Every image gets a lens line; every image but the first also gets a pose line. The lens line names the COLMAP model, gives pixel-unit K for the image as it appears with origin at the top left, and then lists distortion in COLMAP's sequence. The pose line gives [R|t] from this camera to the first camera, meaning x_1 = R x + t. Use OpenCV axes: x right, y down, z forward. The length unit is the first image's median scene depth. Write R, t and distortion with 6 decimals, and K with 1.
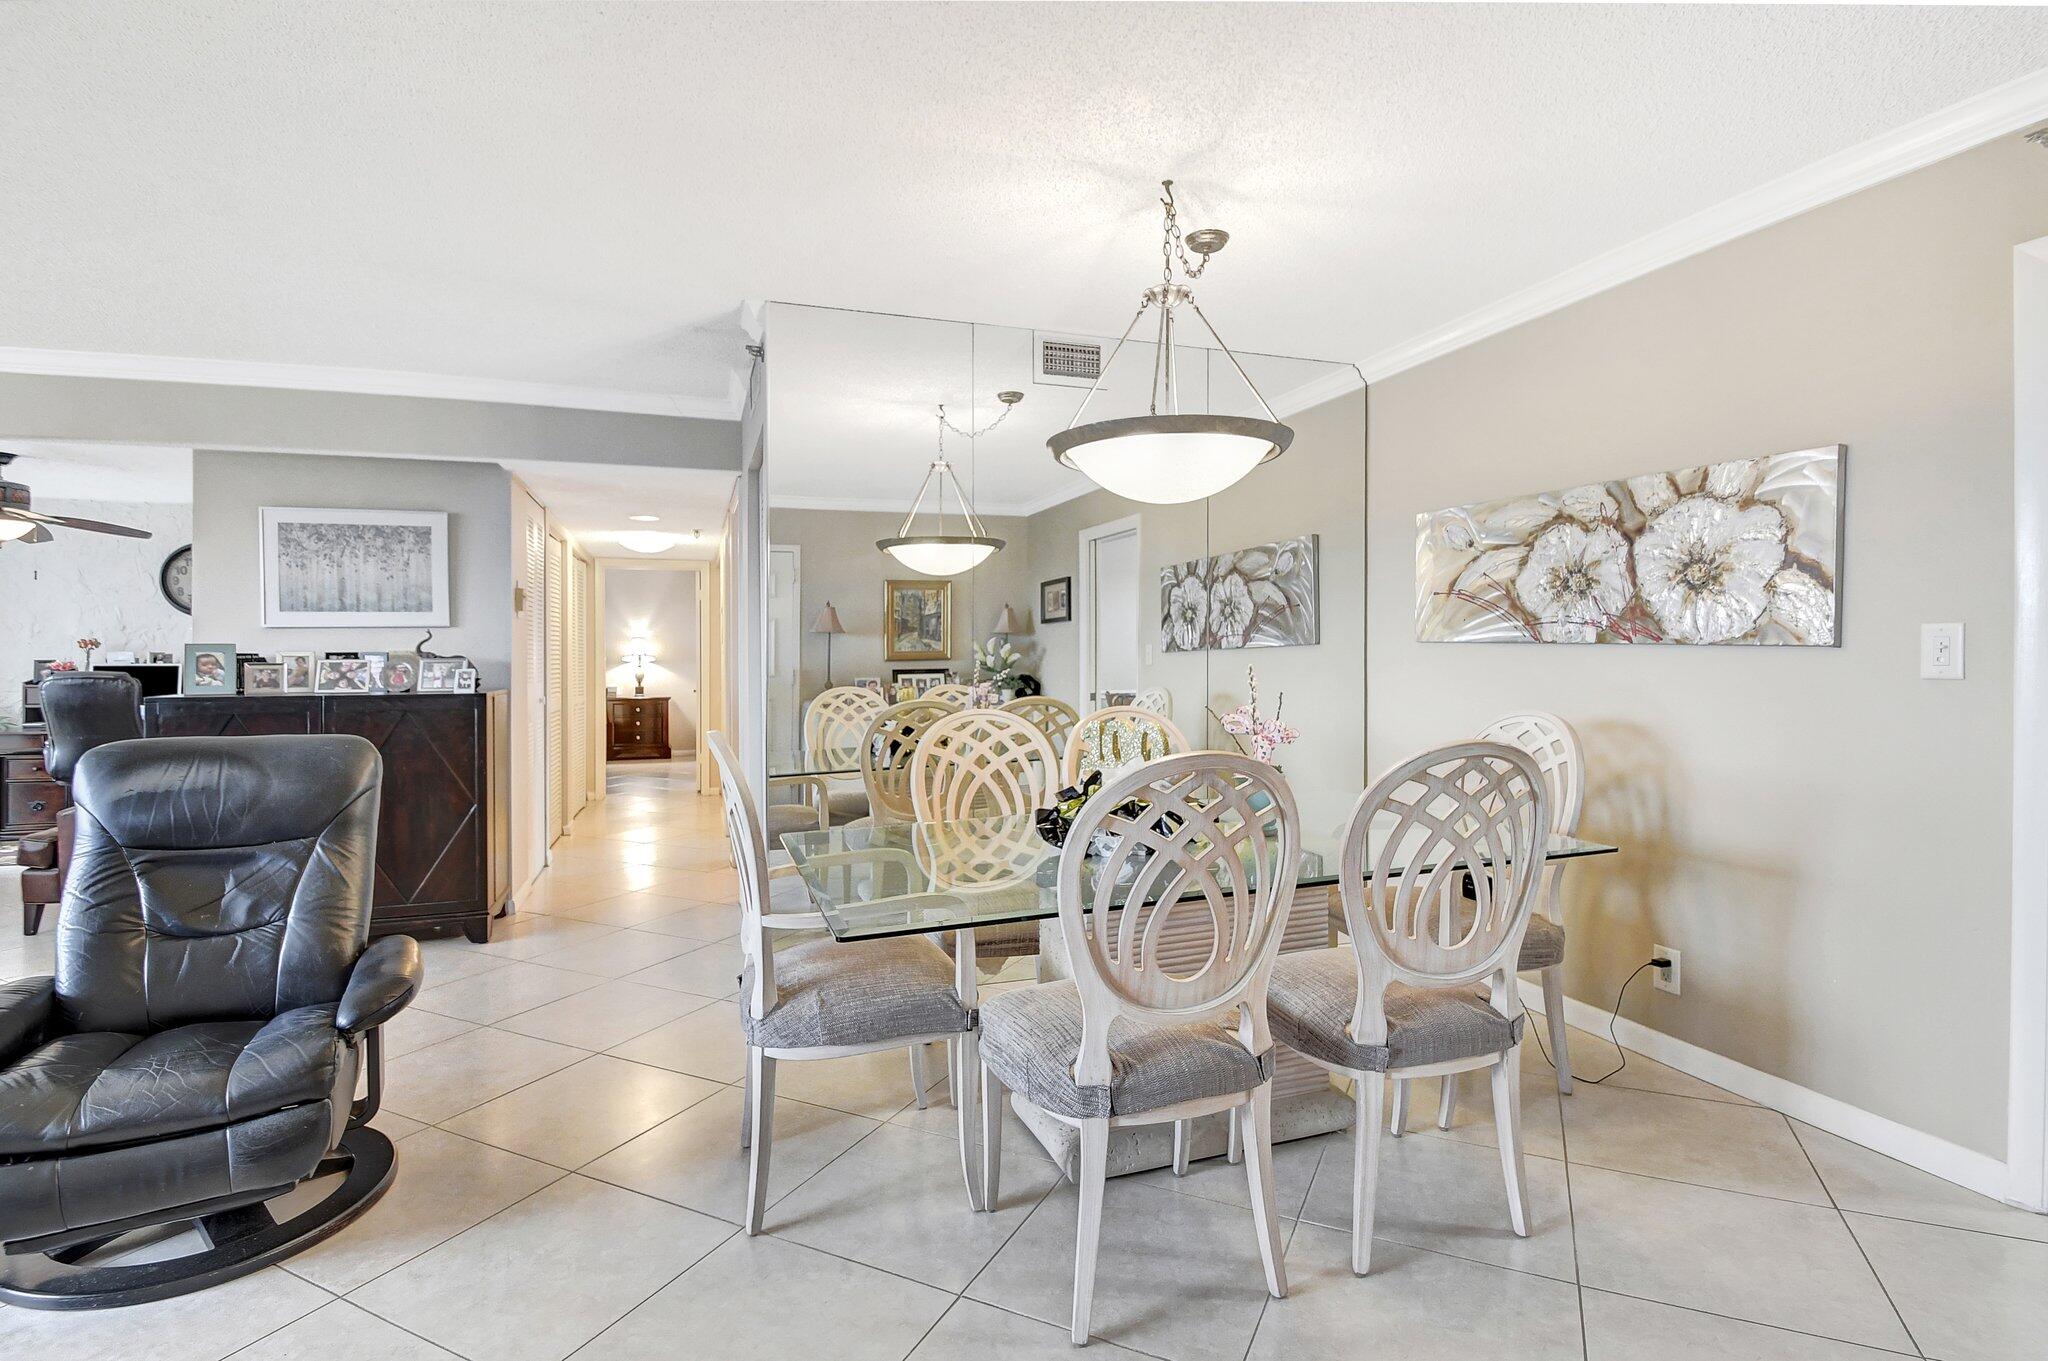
lens RADIAL K [[937.9, 0, 1019.0], [0, 937.9, 674.6], [0, 0, 1]] dist [-0.000113, -0.015786]
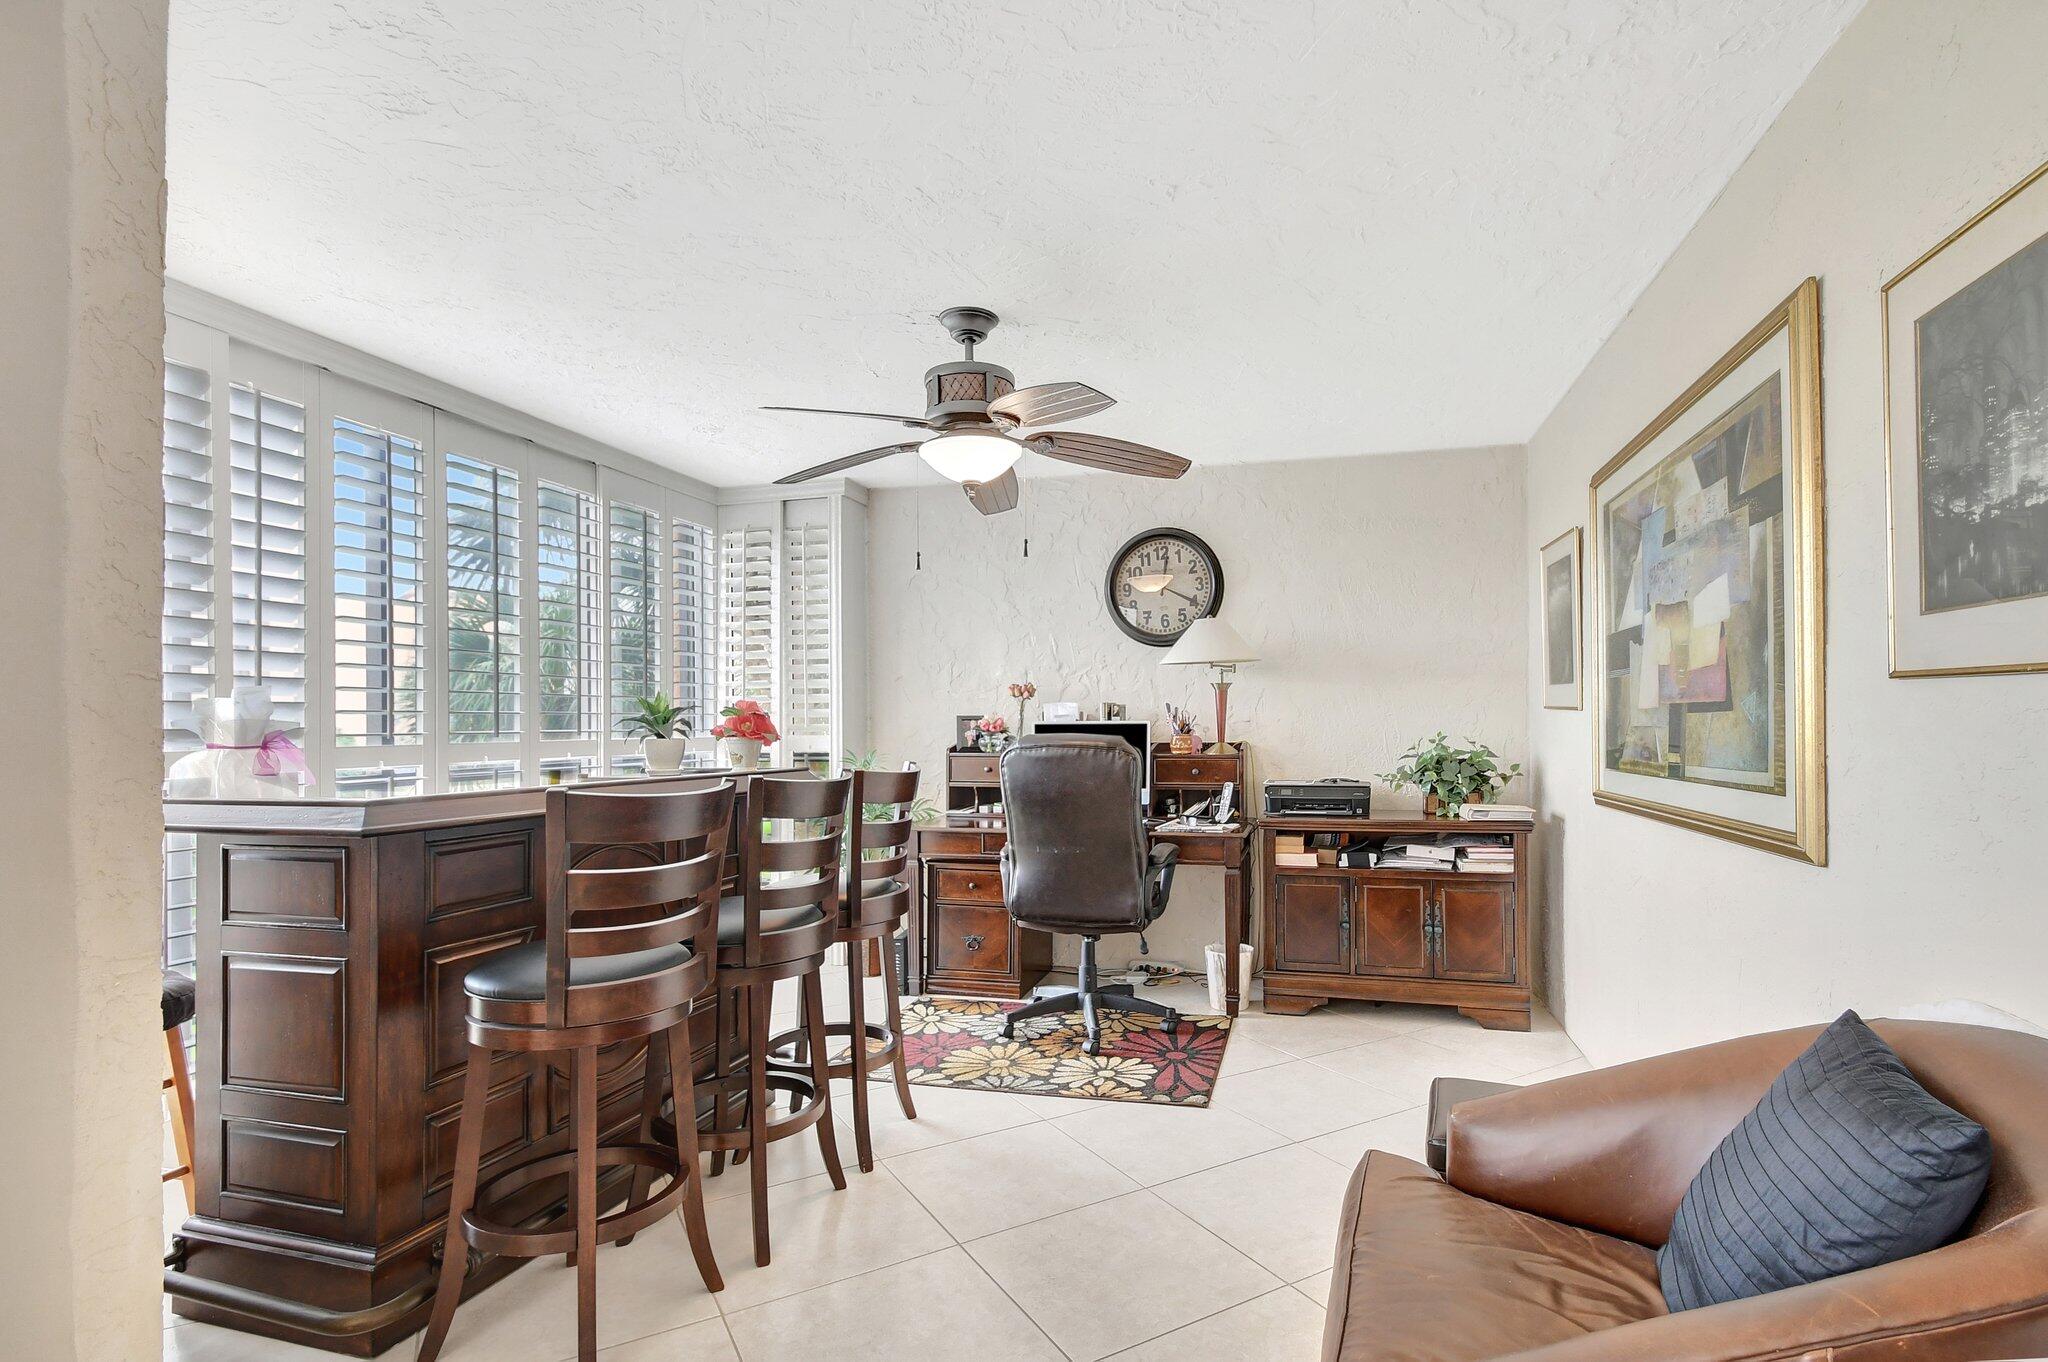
lens RADIAL K [[971.5, 0, 1027.9], [0, 971.5, 717.5], [0, 0, 1]] dist [-0.000644, -0.000553]
pose [[0.797828, -0.009402, -0.602812, -0.597110], [-0.003334, 0.999794, -0.020006, -0.000505], [0.602876, 0.017971, 0.797632, 0.458056]]
